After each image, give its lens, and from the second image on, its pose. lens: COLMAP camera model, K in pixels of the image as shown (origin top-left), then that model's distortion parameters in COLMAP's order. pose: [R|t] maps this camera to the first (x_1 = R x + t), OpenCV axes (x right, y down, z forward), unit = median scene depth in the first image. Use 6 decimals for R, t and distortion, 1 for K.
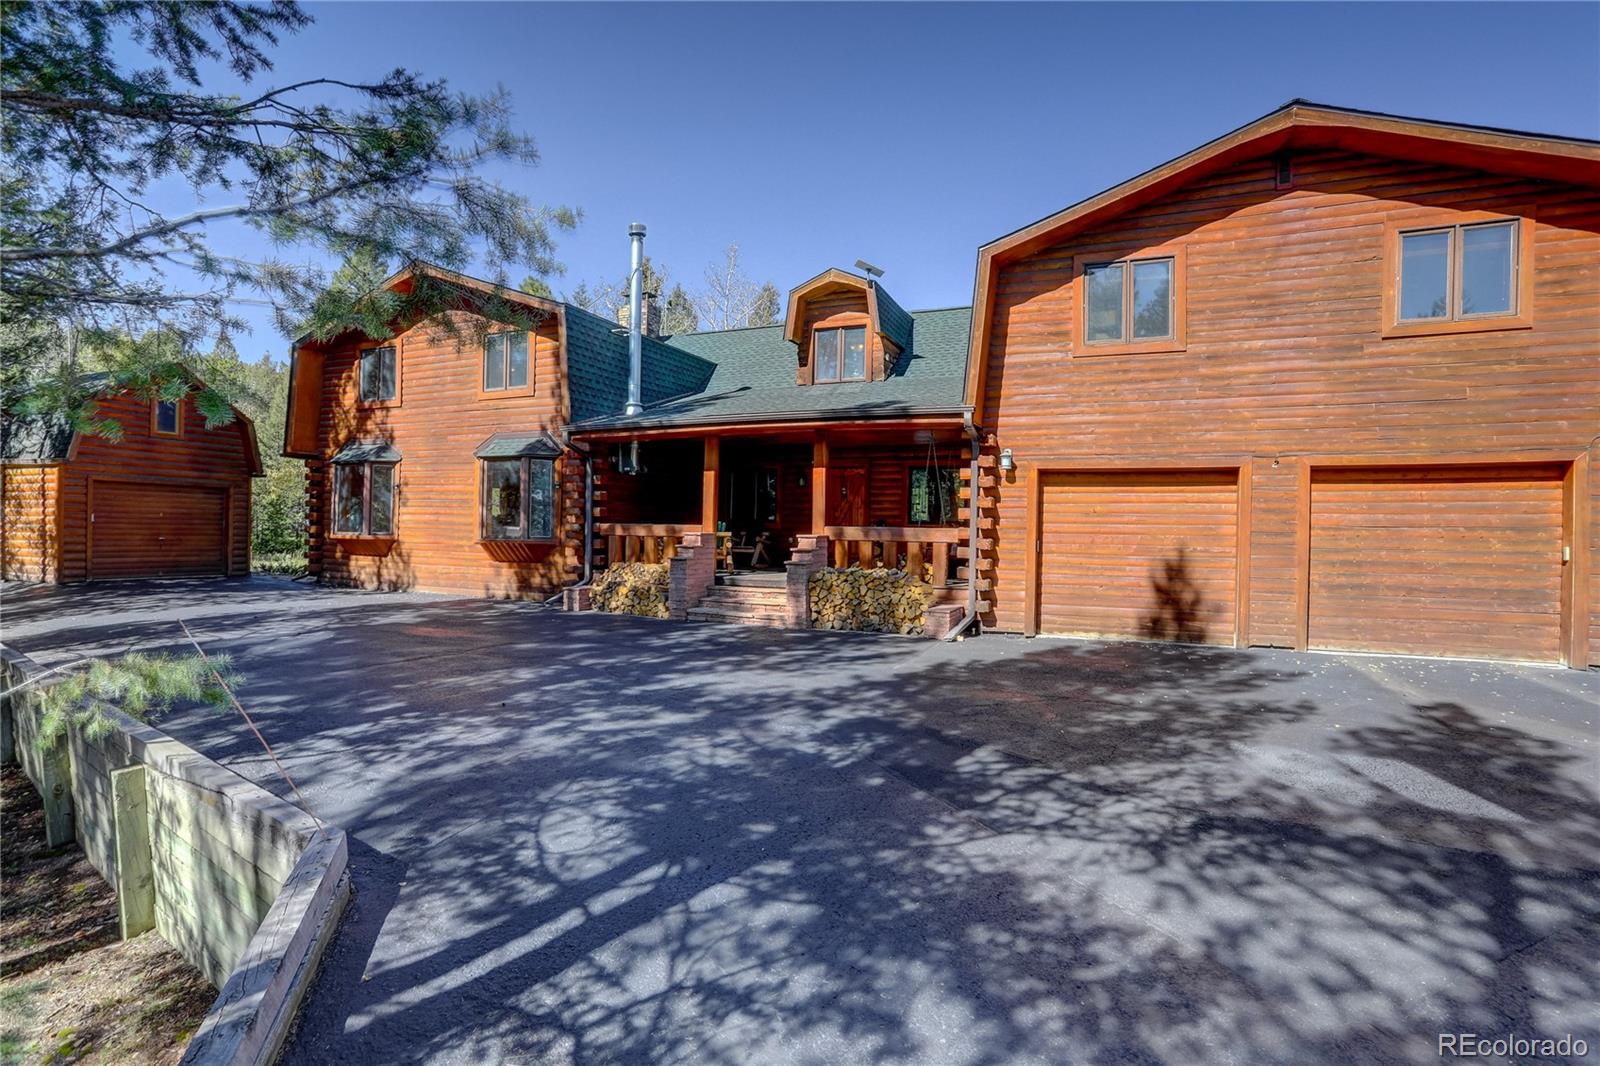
lens RADIAL K [[772.4, 0, 806.5], [0, 772.4, 520.2], [0, 0, 1]] dist [-0.042296, 0.010941]
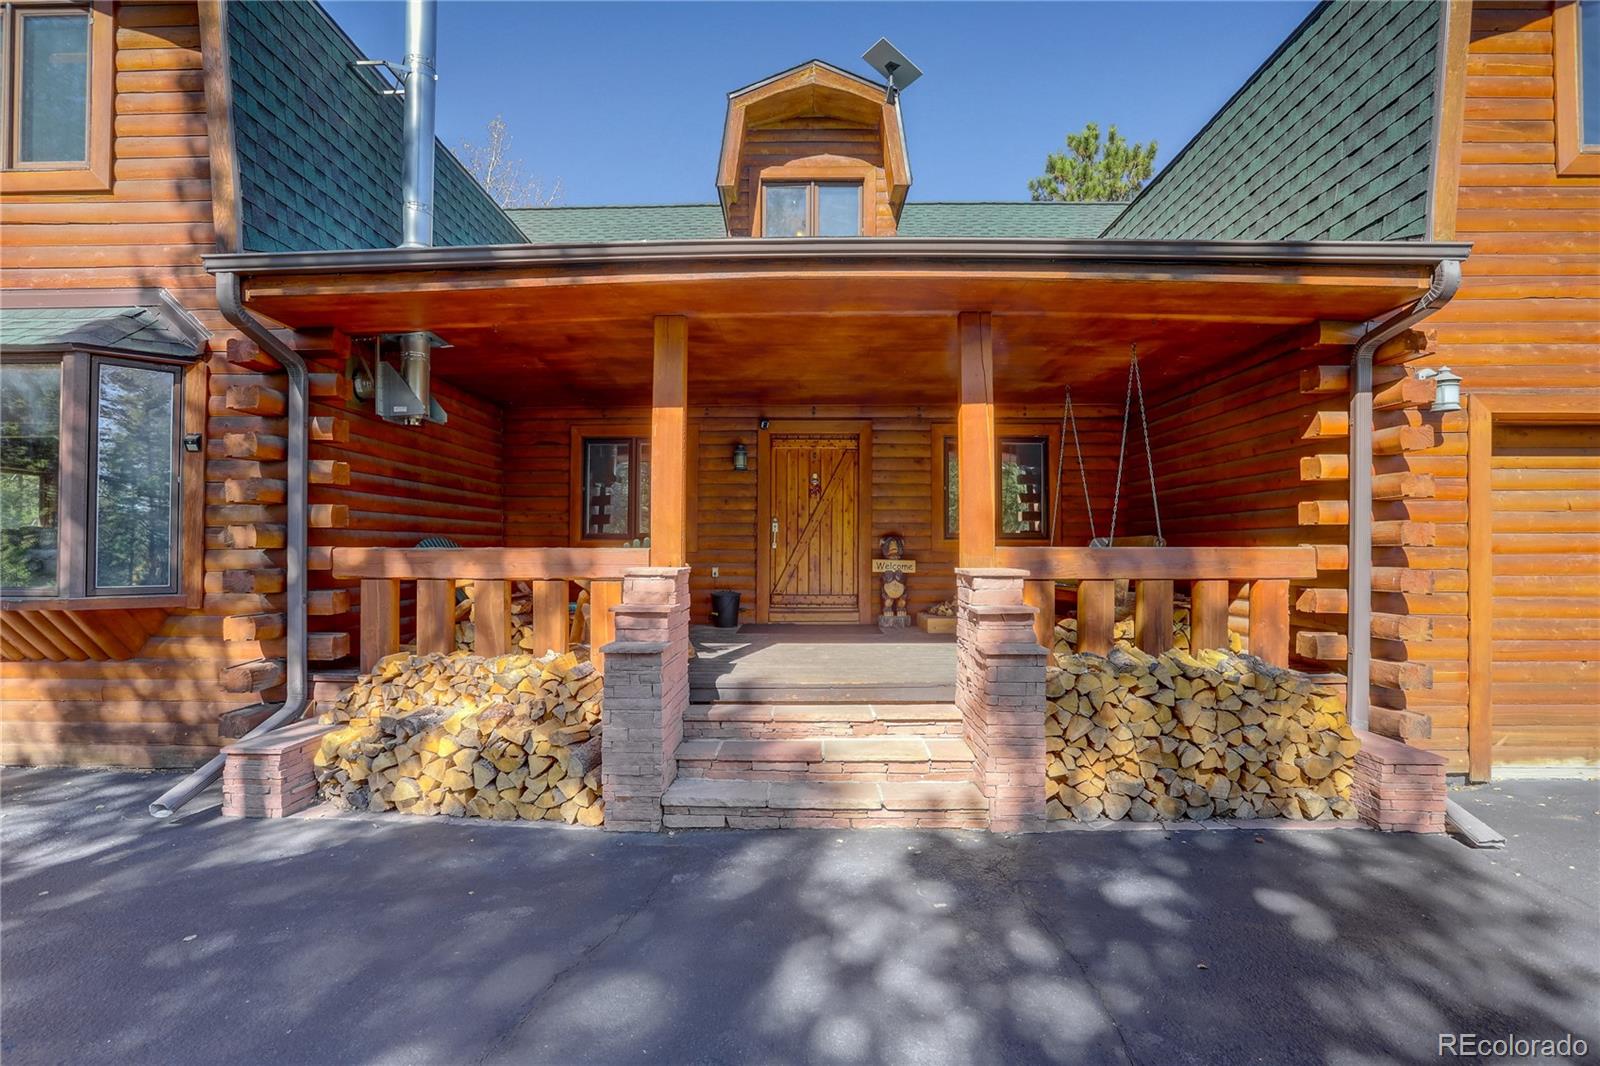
lens RADIAL K [[772.4, 0, 792.7], [0, 772.4, 538.4], [0, 0, 1]] dist [-0.042296, 0.010941]
pose [[0.931176, -0.009558, 0.364446, -0.197996], [0.010262, 0.999947, 0.000003, 0.002456], [-0.364426, 0.003737, 0.931225, 0.587238]]
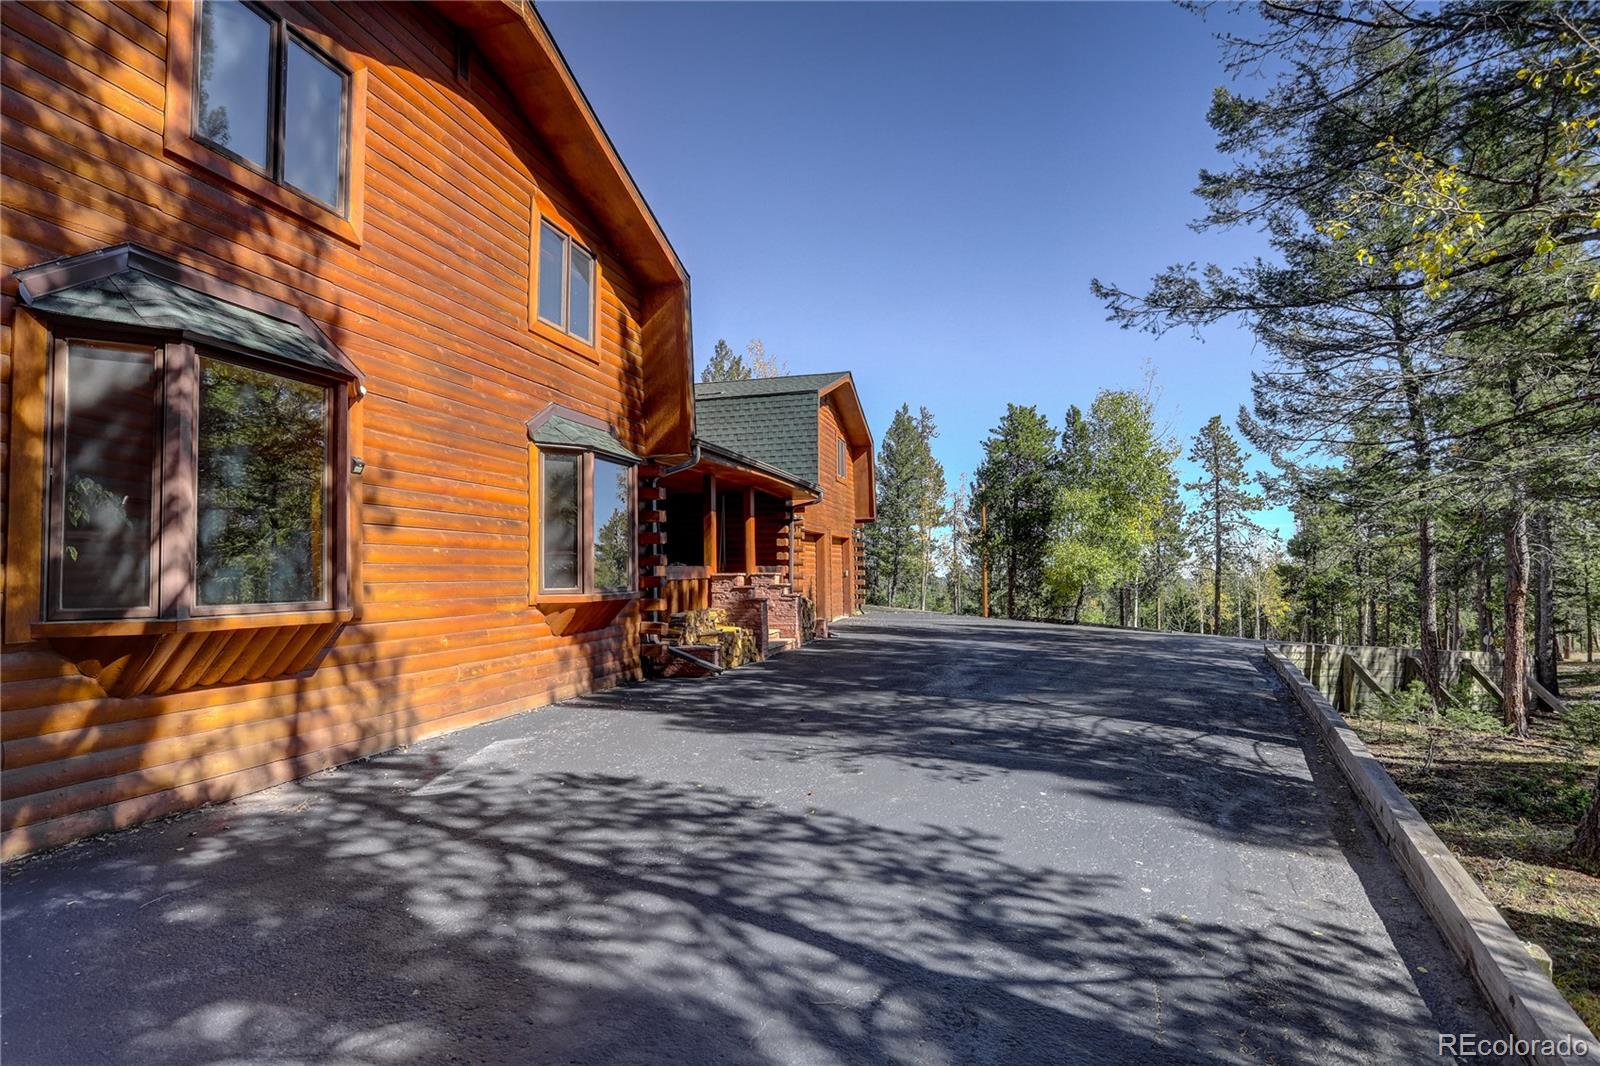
lens RADIAL K [[772.4, 0, 806.0], [0, 772.4, 533.6], [0, 0, 1]] dist [-0.042296, 0.010941]
pose [[-0.117662, 0.025285, 0.992732, -1.020426], [-0.012334, 0.999561, -0.026920, -0.010454], [-0.992977, -0.015412, -0.117299, 0.936714]]
